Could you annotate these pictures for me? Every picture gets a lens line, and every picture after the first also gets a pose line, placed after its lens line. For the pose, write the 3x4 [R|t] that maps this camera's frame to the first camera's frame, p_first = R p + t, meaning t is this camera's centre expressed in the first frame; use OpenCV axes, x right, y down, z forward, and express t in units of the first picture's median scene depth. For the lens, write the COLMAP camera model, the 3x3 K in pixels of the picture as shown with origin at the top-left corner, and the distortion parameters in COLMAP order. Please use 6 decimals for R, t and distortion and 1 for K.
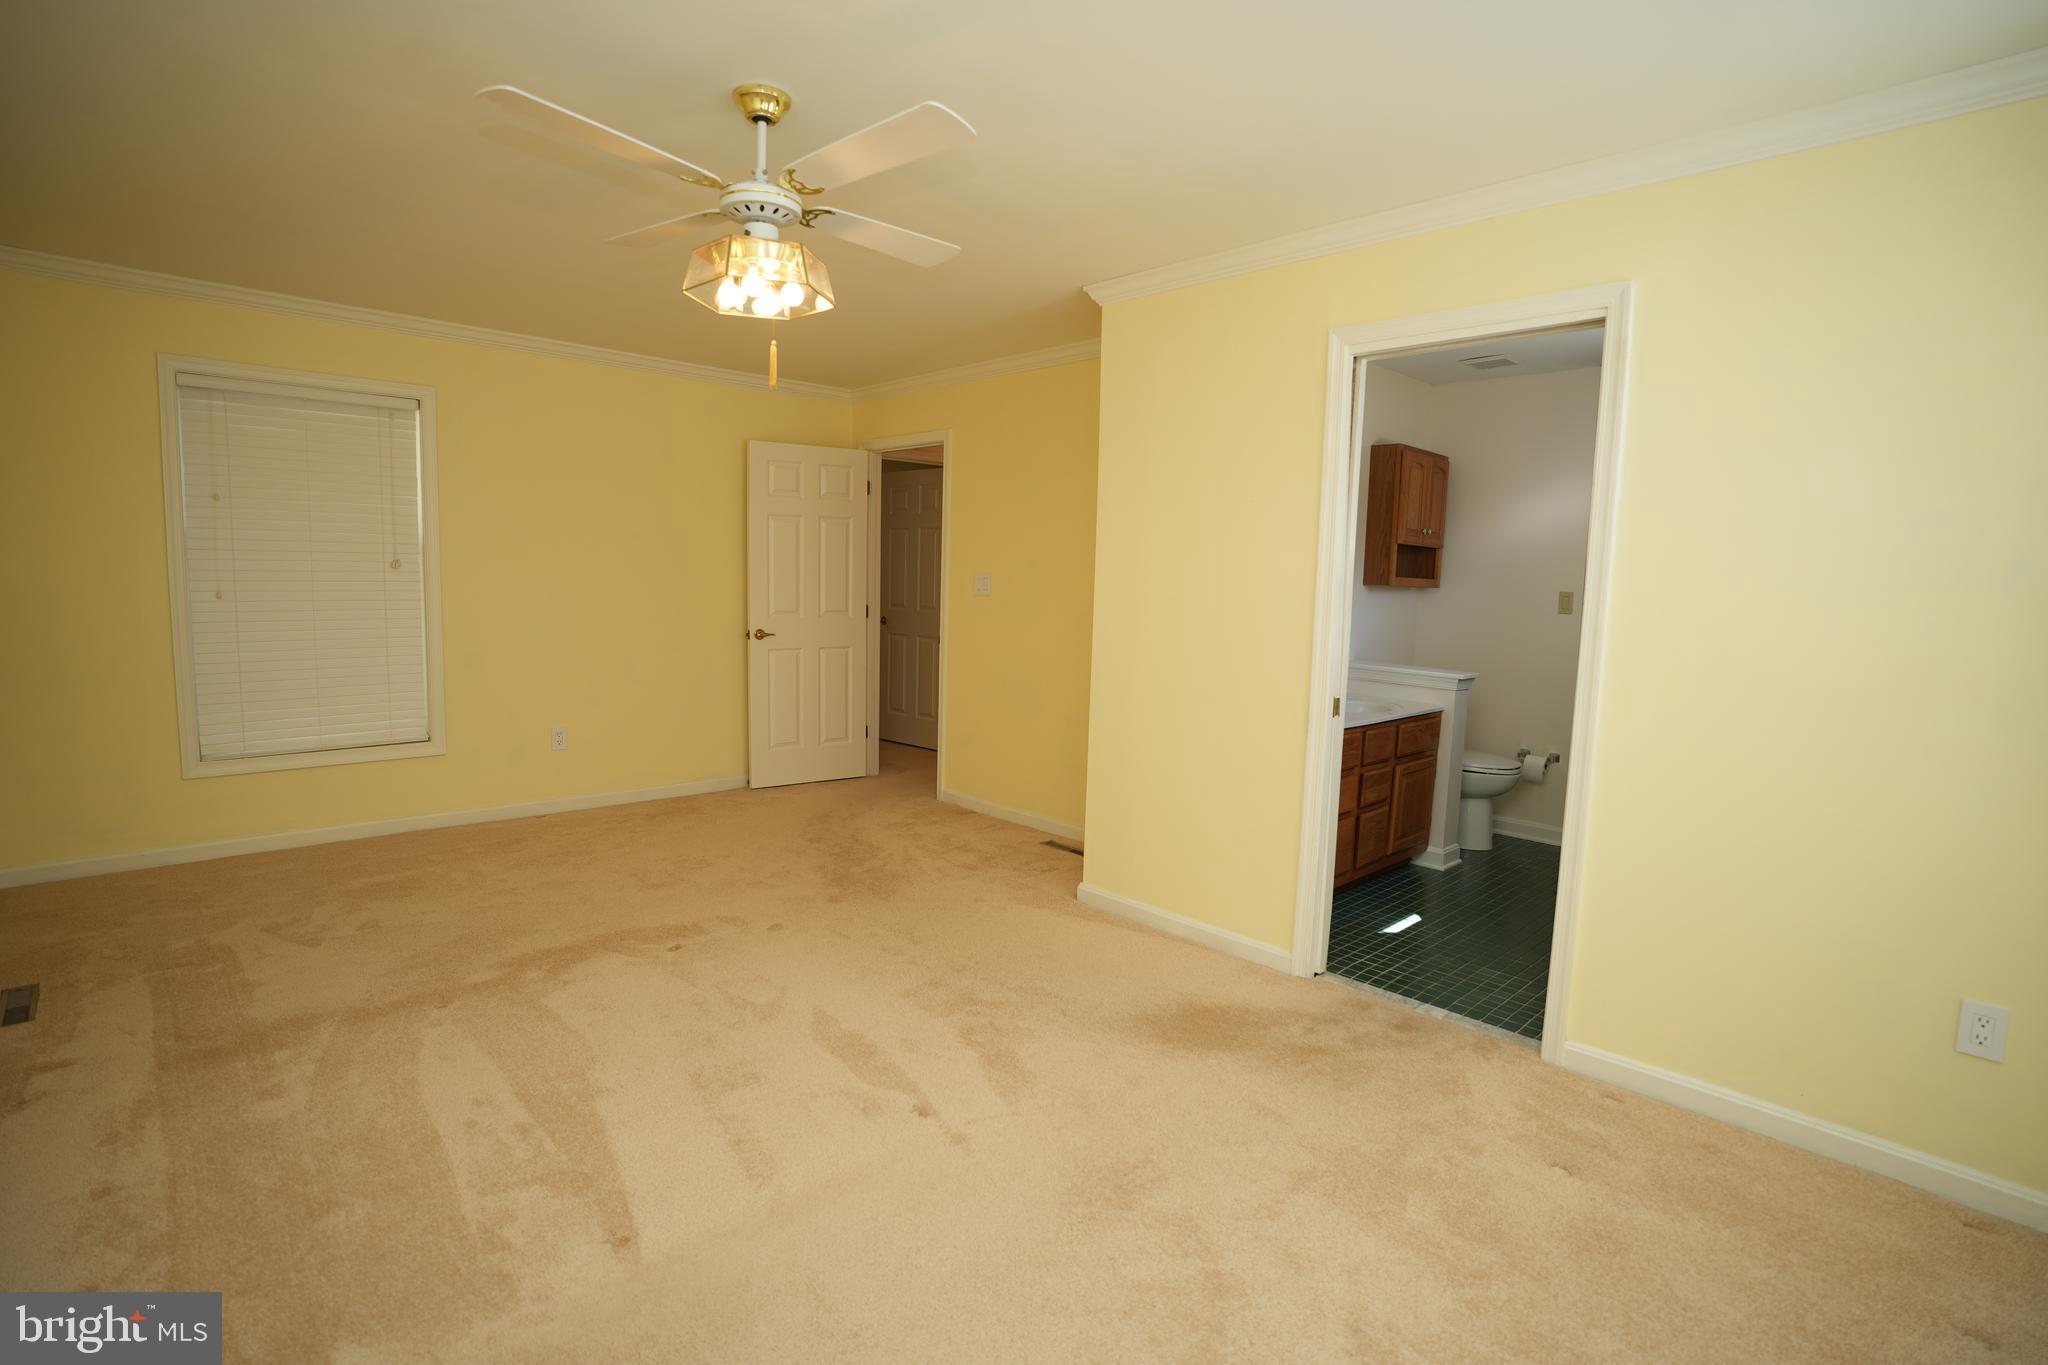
lens RADIAL K [[985.1, 0, 1024.0], [0, 985.1, 682.5], [0, 0, 1]] dist [-0.059891, 0.022862]
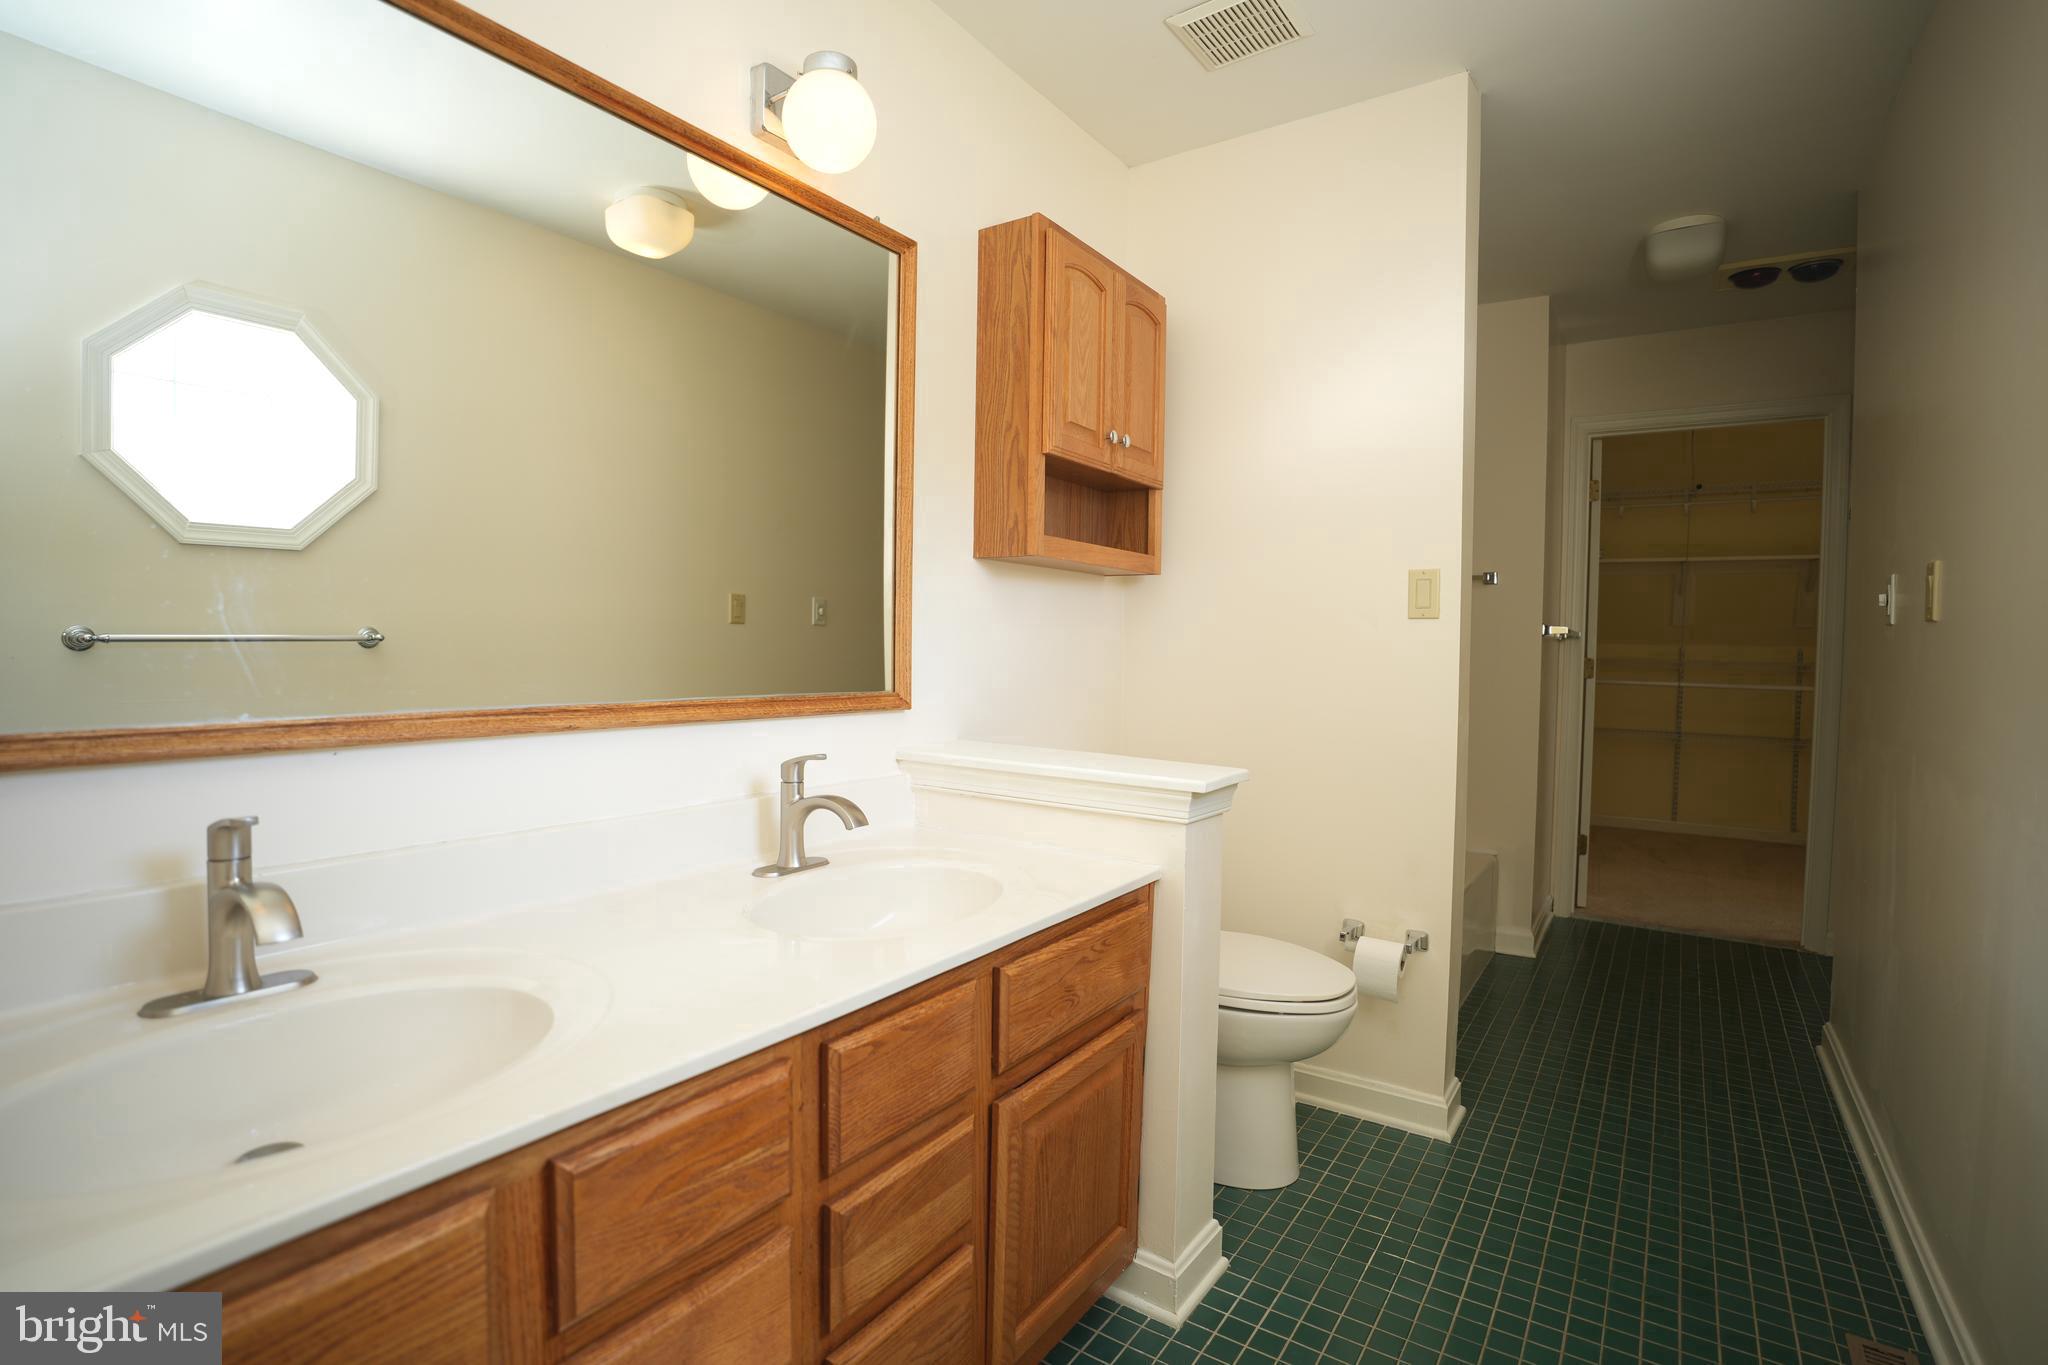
lens RADIAL K [[977.2, 0, 1024.0], [0, 977.2, 682.5], [0, 0, 1]] dist [-0.001277, -0.000051]
pose [[0.977106, -0.029389, 0.210715, 0.281461], [0.040373, 0.998030, -0.048015, -0.025700], [-0.208889, 0.055423, 0.976368, 0.597528]]
